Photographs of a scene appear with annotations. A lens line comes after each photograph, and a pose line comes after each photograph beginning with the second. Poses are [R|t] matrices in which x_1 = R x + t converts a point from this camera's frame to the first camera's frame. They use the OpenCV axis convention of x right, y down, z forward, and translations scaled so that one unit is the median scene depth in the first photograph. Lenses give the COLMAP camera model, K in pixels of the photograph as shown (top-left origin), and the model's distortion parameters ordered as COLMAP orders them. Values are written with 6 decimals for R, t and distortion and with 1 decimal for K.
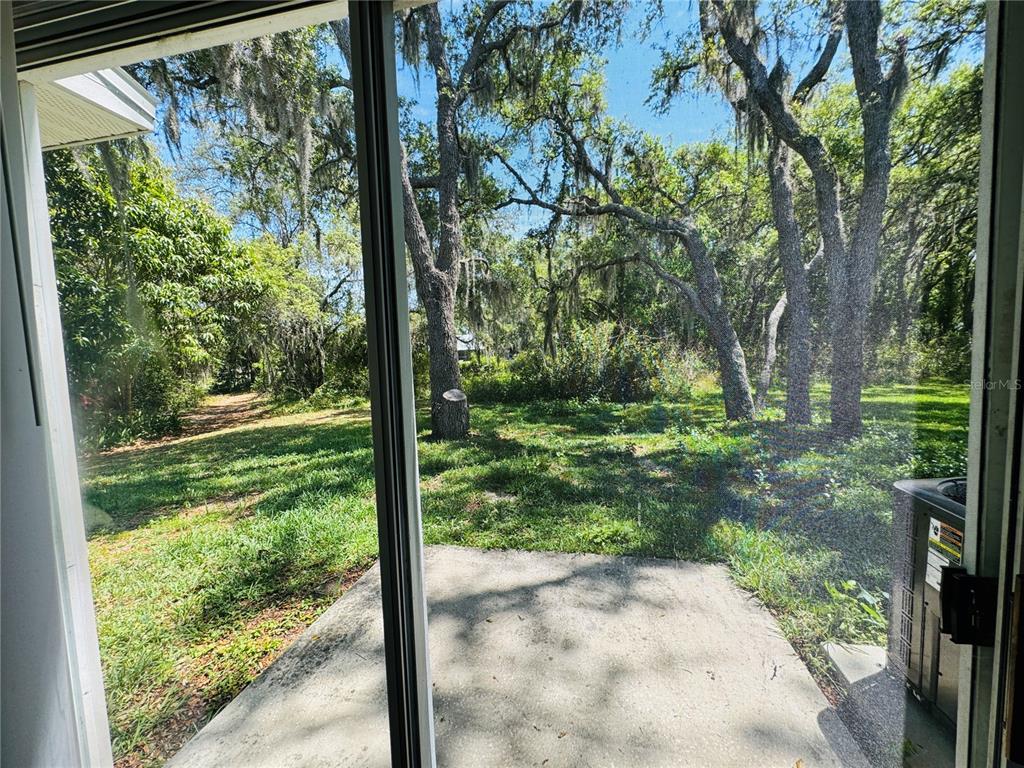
lens RADIAL K [[407.5, 0, 510.0], [0, 407.5, 385.0], [0, 0, 1]] dist [-0.001733, -0.000285]
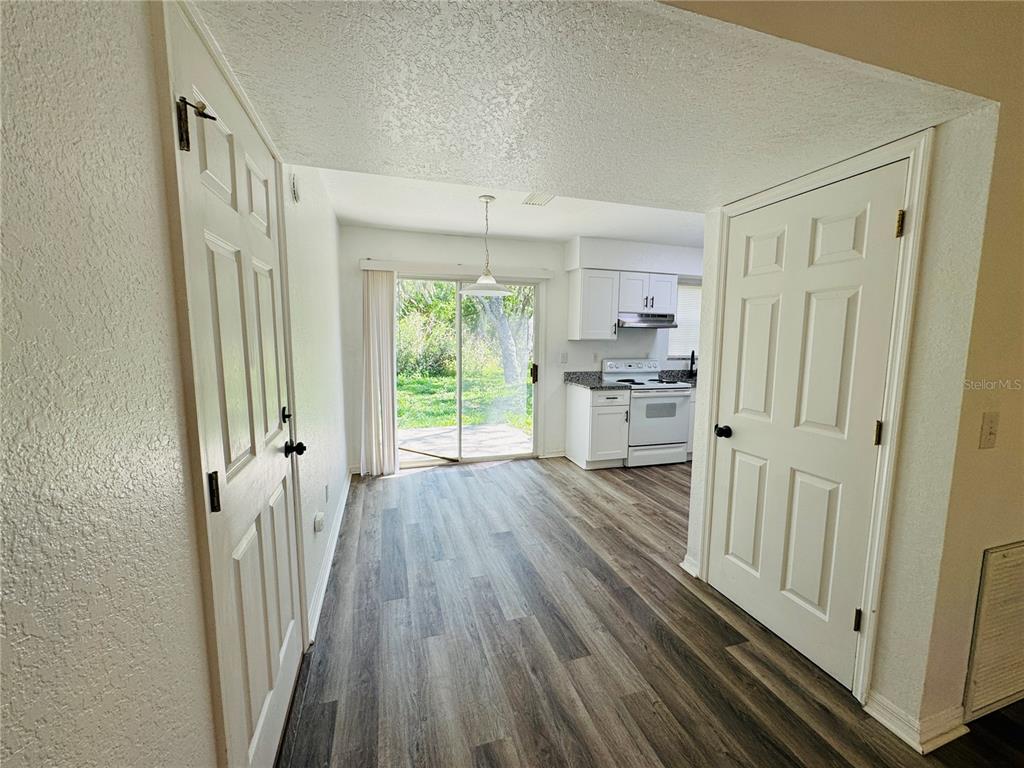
lens RADIAL K [[407.5, 0, 512.9], [0, 407.5, 385.3], [0, 0, 1]] dist [-0.001733, -0.000285]
pose [[0.875737, -0.021557, 0.482306, -0.157749], [0.006098, 0.999417, 0.033596, 0.024332], [-0.482749, -0.026480, 0.875358, -0.306810]]
